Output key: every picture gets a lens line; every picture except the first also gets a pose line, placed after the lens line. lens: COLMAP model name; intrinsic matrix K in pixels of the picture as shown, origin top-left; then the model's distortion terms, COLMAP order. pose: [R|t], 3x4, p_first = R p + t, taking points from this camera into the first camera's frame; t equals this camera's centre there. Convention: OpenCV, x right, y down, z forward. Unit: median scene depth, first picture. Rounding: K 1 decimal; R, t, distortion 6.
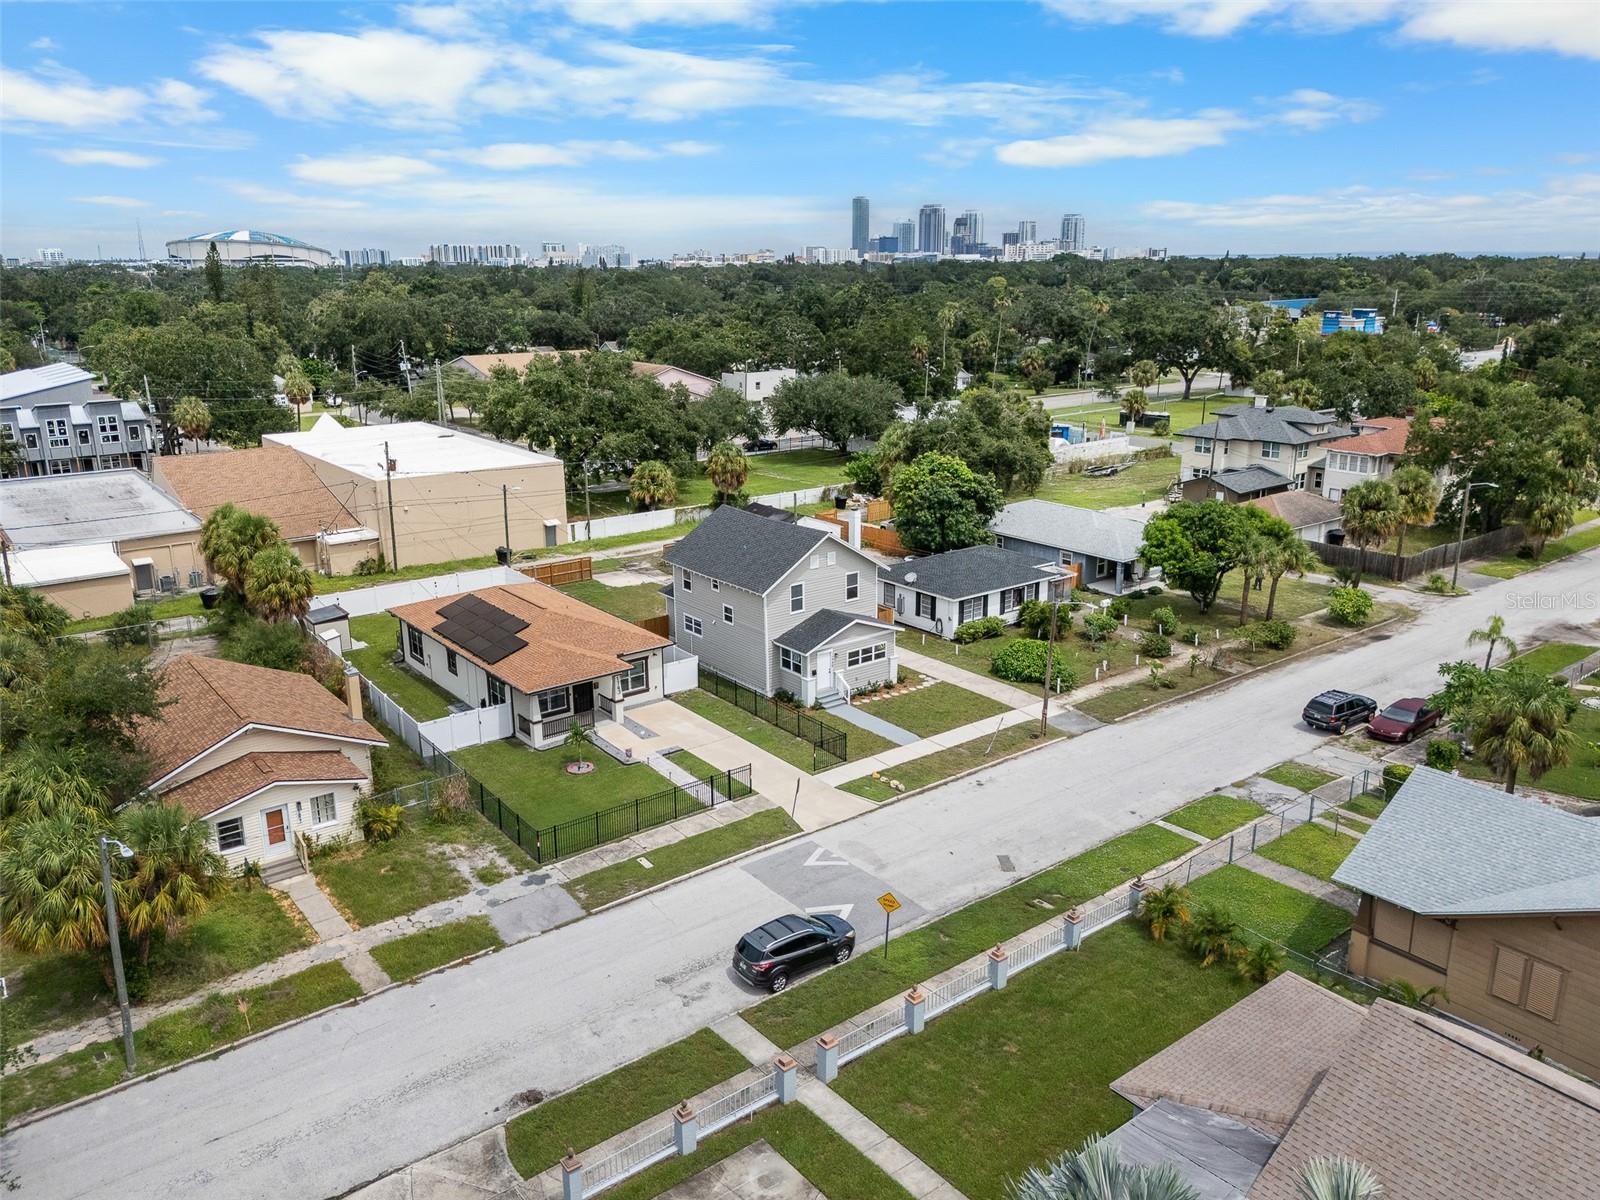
lens RADIAL K [[1186.0, 0, 800.0], [0, 1186.0, 600.0], [0, 0, 1]] dist [0.110902, -0.148039]
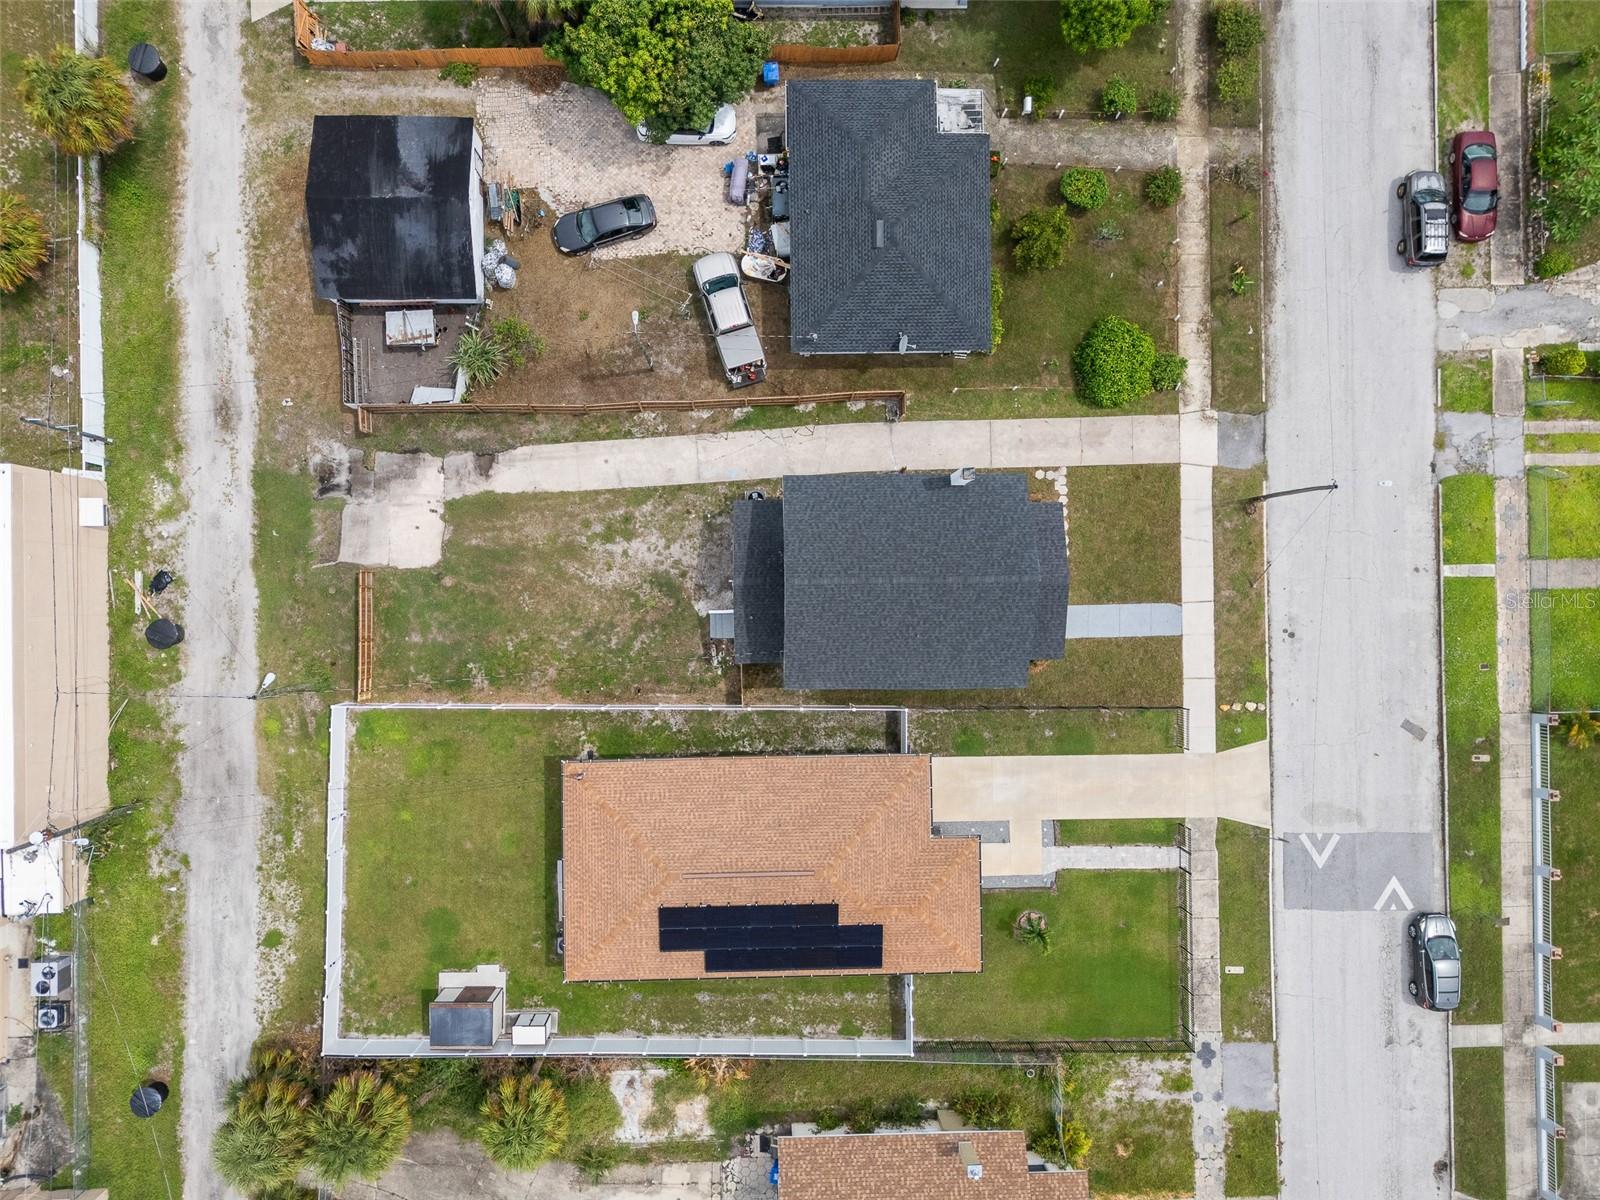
lens RADIAL K [[1186.0, 0, 800.0], [0, 1186.0, 600.0], [0, 0, 1]] dist [0.110902, -0.148039]
pose [[0.605153, -0.795372, 0.034264, -0.104233], [0.174799, 0.174737, 0.968975, -0.812112], [-0.776683, -0.580388, 0.244773, 0.935580]]
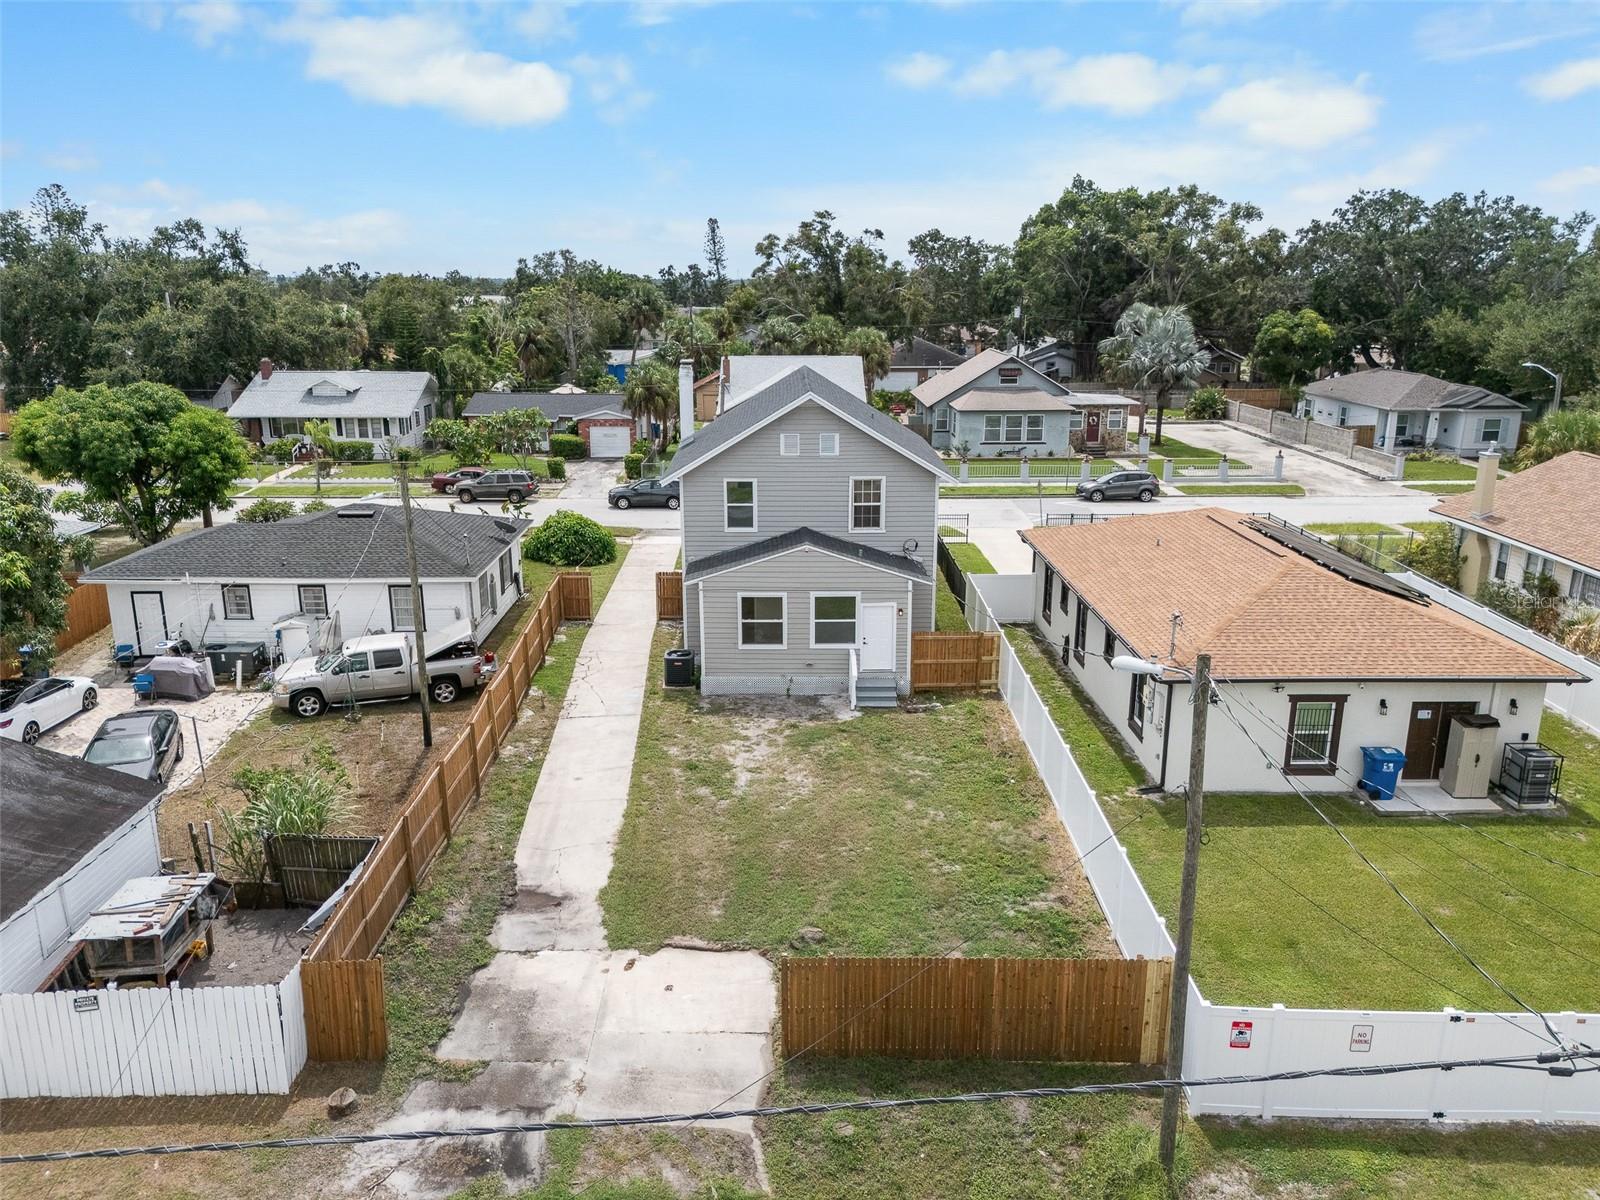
lens RADIAL K [[1176.0, 0, 797.3], [0, 1176.0, 599.0], [0, 0, 1]] dist [0.060979, -0.058533]
pose [[-0.795755, -0.150043, 0.586738, -0.407265], [0.170355, 0.874249, 0.454607, -0.255190], [-0.581166, 0.461709, -0.670128, 1.550203]]
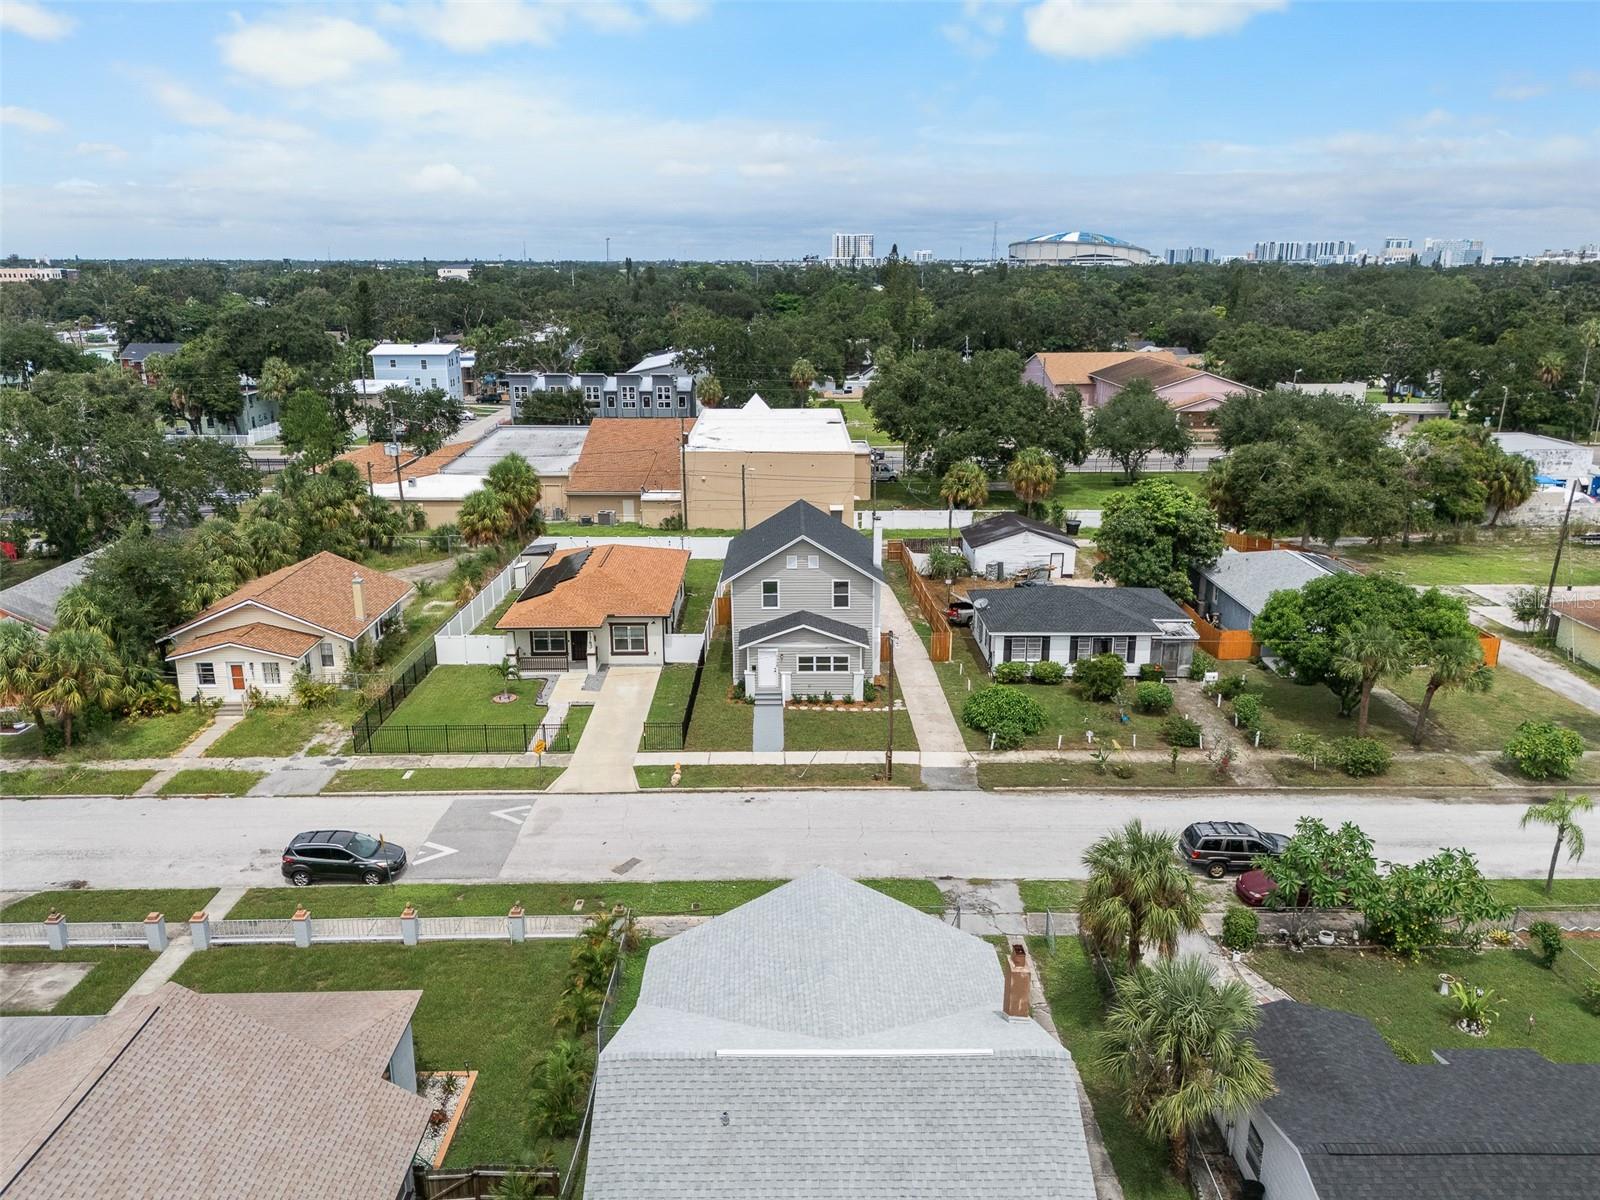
lens RADIAL K [[1186.0, 0, 800.0], [0, 1186.0, 600.0], [0, 0, 1]] dist [0.110902, -0.148039]
pose [[0.796079, 0.170212, -0.580764, 0.618123], [-0.169180, 0.983966, 0.056480, -0.059454], [0.581066, 0.053291, 0.812110, 0.191880]]
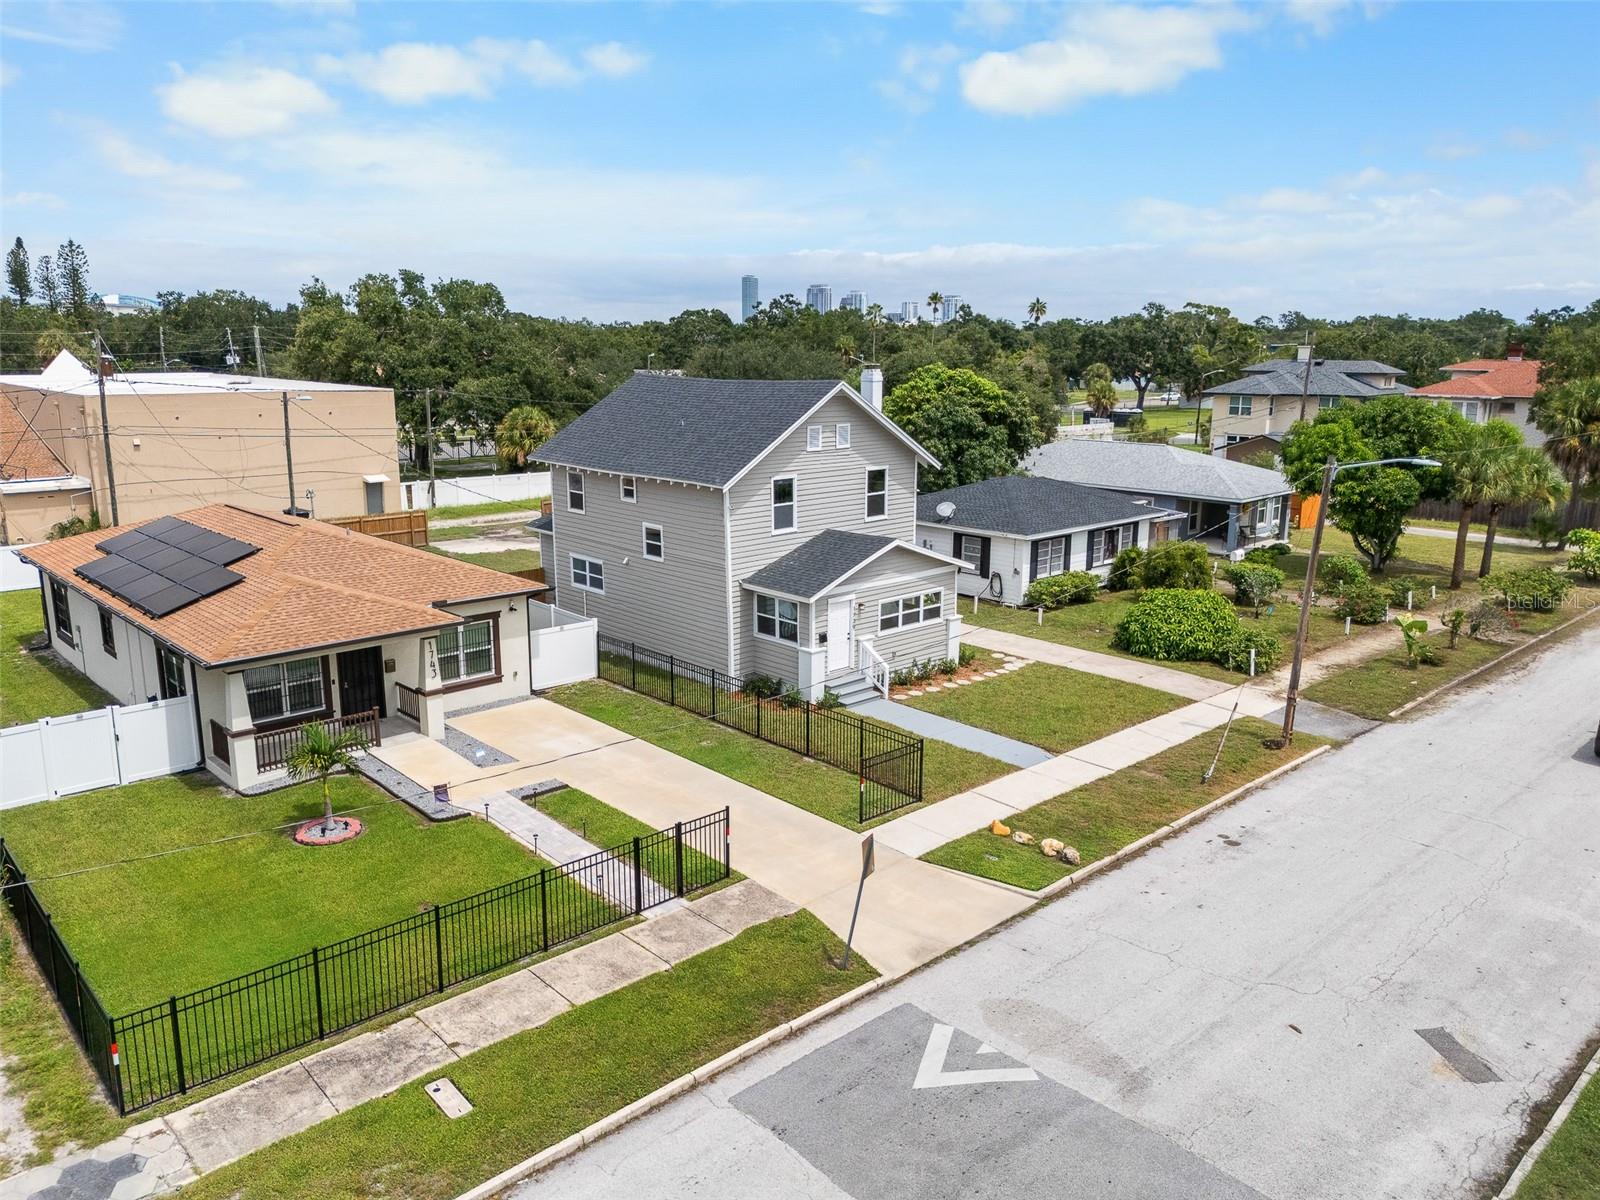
lens RADIAL K [[1176.0, 0, 797.3], [0, 1176.0, 599.0], [0, 0, 1]] dist [0.060979, -0.058533]
pose [[0.996054, -0.009551, 0.088229, -0.044219], [0.014855, 0.998109, -0.059651, 0.074206], [-0.087492, 0.060726, 0.994313, 0.480519]]
